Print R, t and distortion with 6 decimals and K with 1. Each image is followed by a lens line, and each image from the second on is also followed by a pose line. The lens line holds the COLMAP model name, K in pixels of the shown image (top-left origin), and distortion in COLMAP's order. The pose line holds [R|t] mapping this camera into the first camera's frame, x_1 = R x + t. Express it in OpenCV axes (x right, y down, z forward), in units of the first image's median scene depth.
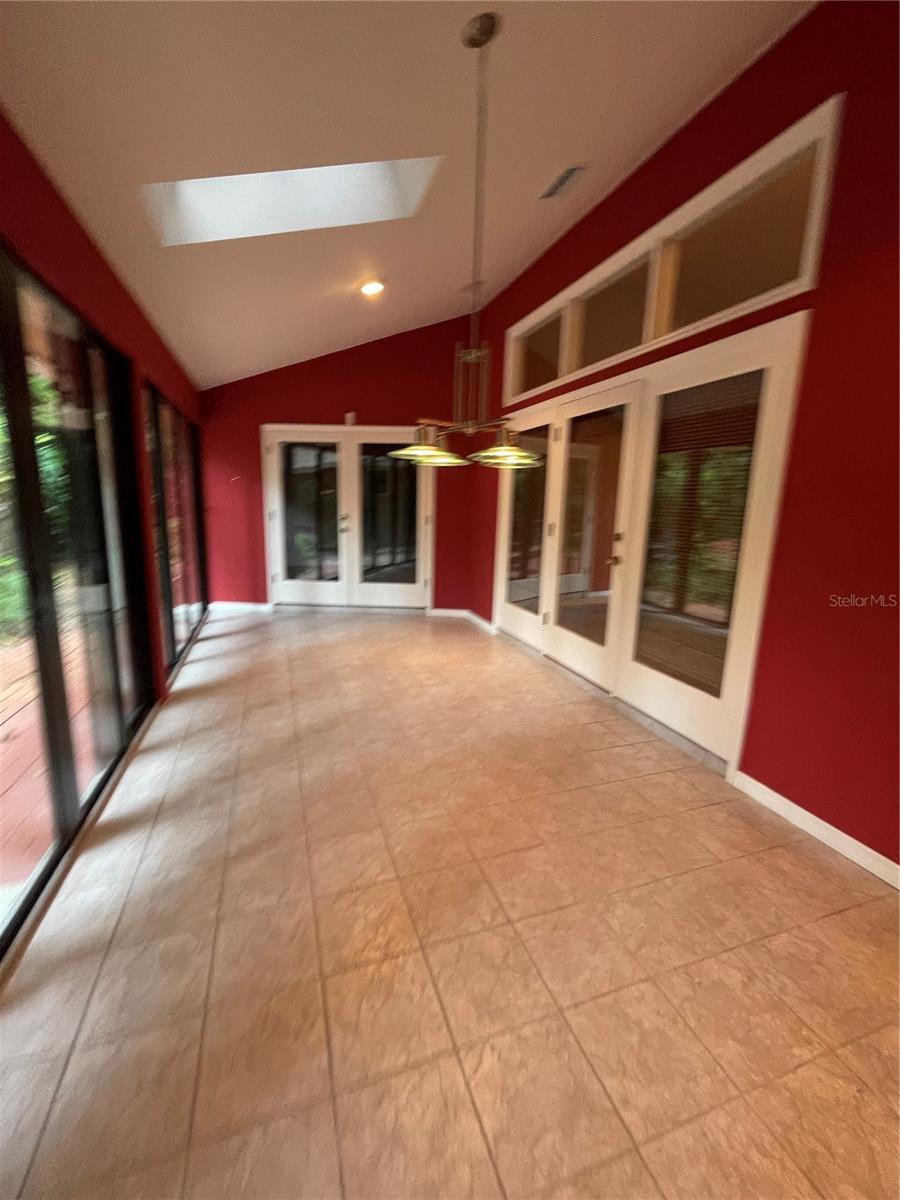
lens RADIAL K [[486.4, 0, 451.3], [0, 486.4, 596.0], [0, 0, 1]] dist [-0.000339, 0.000031]
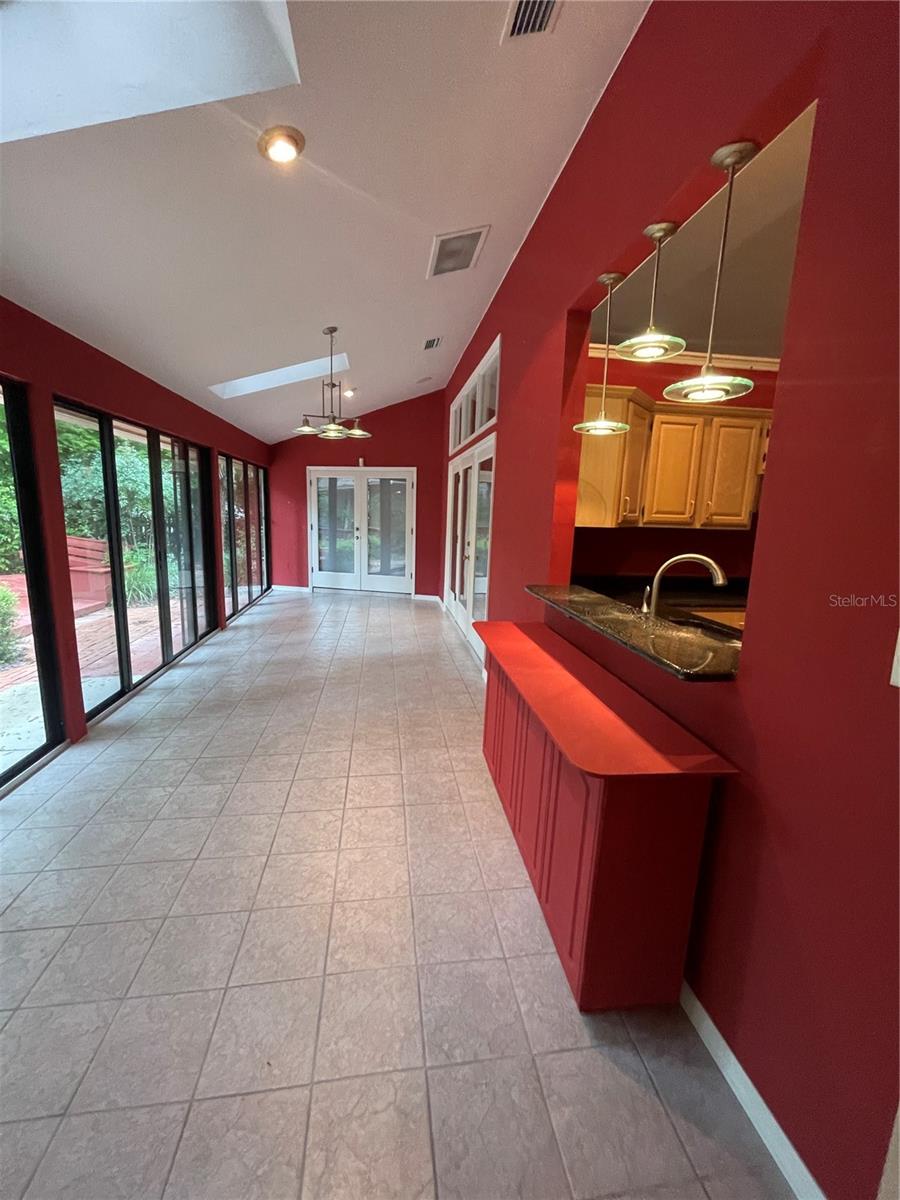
lens RADIAL K [[483.0, 0, 451.3], [0, 483.0, 592.0], [0, 0, 1]] dist [0.000952, 0.000216]
pose [[0.980258, 0.035231, -0.194559, 0.540307], [-0.040327, 0.998938, -0.022293, 0.075824], [0.193567, 0.029699, 0.980637, -0.557557]]
